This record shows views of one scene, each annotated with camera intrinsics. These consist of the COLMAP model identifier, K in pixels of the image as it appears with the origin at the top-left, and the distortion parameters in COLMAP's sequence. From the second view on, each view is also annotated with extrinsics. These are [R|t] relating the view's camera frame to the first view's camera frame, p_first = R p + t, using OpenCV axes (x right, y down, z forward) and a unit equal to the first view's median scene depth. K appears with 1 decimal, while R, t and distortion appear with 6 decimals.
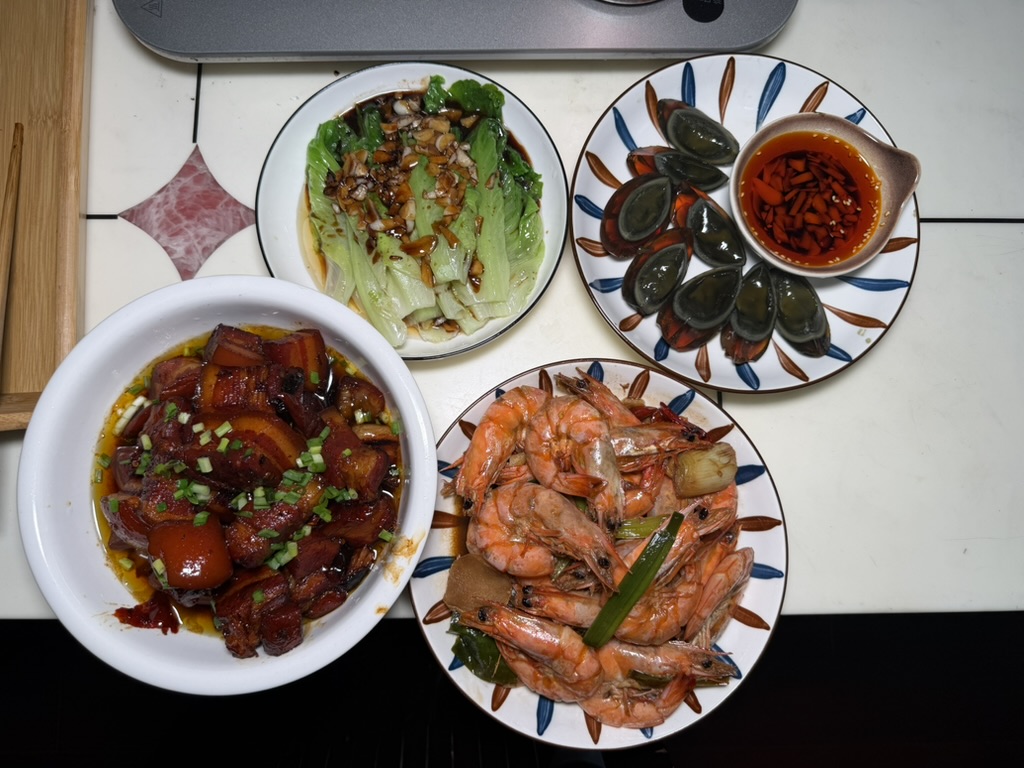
lens RADIAL K [[721.1, 0, 519.4], [0, 721.1, 376.8], [0, 0, 1]] dist [0.042142, -0.006543]
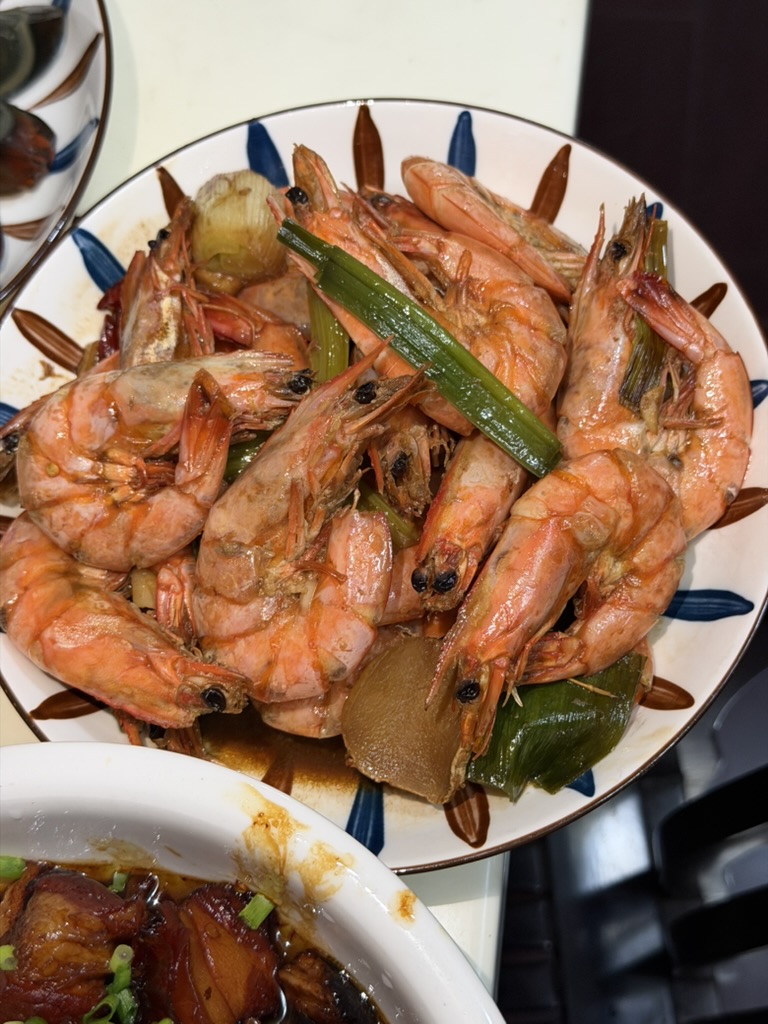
lens RADIAL K [[1437.4, 0, 381.5], [0, 1437.4, 513.4], [0, 0, 1]] dist [0.112579, 0.000000]
pose [[0.127211, -0.937306, 0.324460, -0.208415], [0.990593, 0.136688, 0.006486, 0.227682], [-0.050429, 0.320582, 0.945877, 0.140592]]
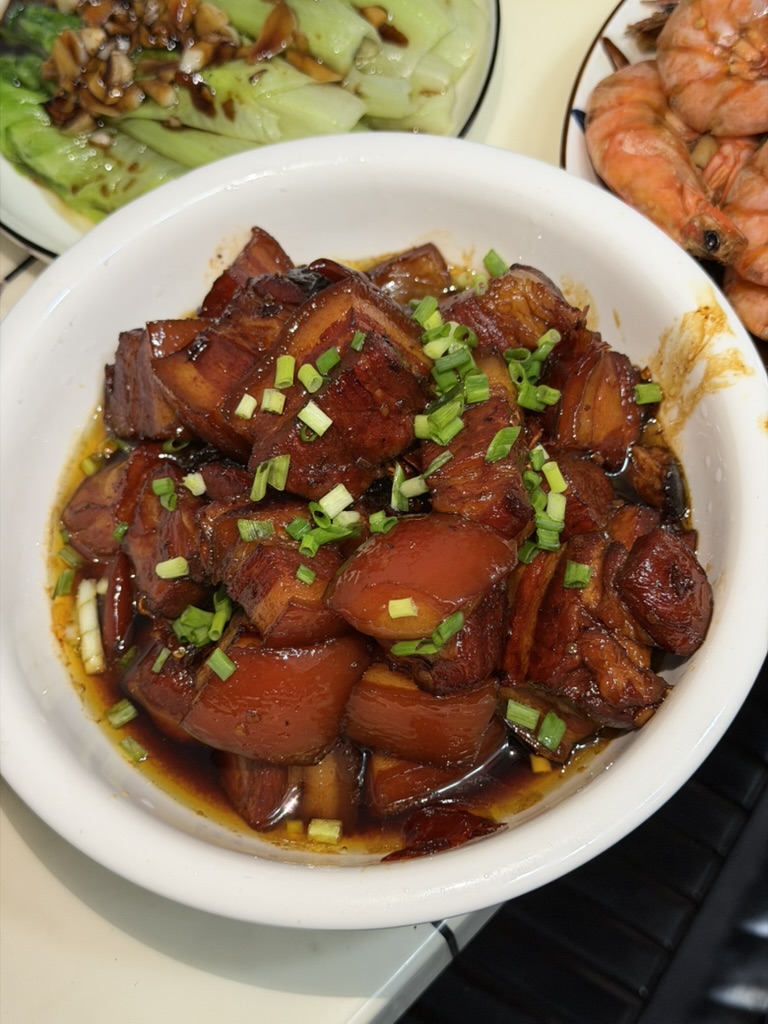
lens RADIAL K [[1437.4, 0, 395.0], [0, 1437.4, 504.5], [0, 0, 1]] dist [0.112579, 0.000000]
pose [[0.697772, -0.685592, 0.207553, -0.504406], [0.716239, 0.663389, -0.216605, 0.322521], [0.010814, 0.299798, 0.953941, 0.080170]]
